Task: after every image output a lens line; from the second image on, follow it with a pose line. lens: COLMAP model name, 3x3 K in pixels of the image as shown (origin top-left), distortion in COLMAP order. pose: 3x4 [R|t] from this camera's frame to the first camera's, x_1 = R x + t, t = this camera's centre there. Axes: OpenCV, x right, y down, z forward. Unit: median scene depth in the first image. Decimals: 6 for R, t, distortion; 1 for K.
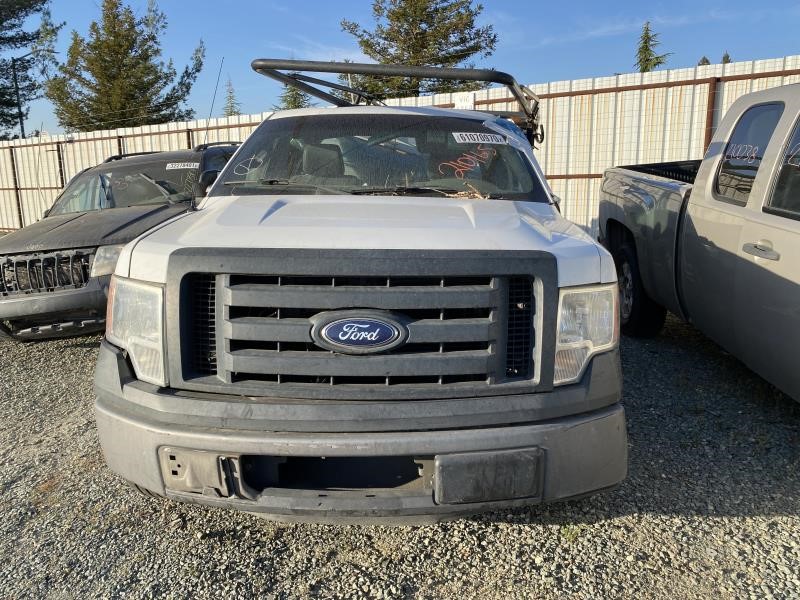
lens RADIAL K [[611.9, 0, 400.0], [0, 611.9, 300.0], [0, 0, 1]] dist [0.020316, -0.013375]
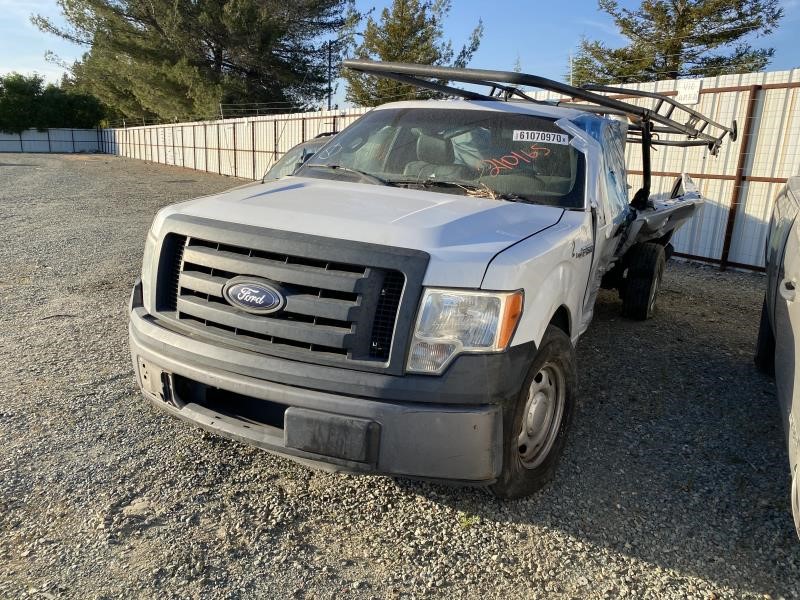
lens RADIAL K [[611.9, 0, 400.0], [0, 611.9, 300.0], [0, 0, 1]] dist [0.020316, -0.013375]
pose [[0.899089, 0.161010, -0.407082, 0.554664], [-0.147505, 0.986951, 0.064578, -0.049526], [0.412167, 0.001985, 0.911106, -0.010070]]
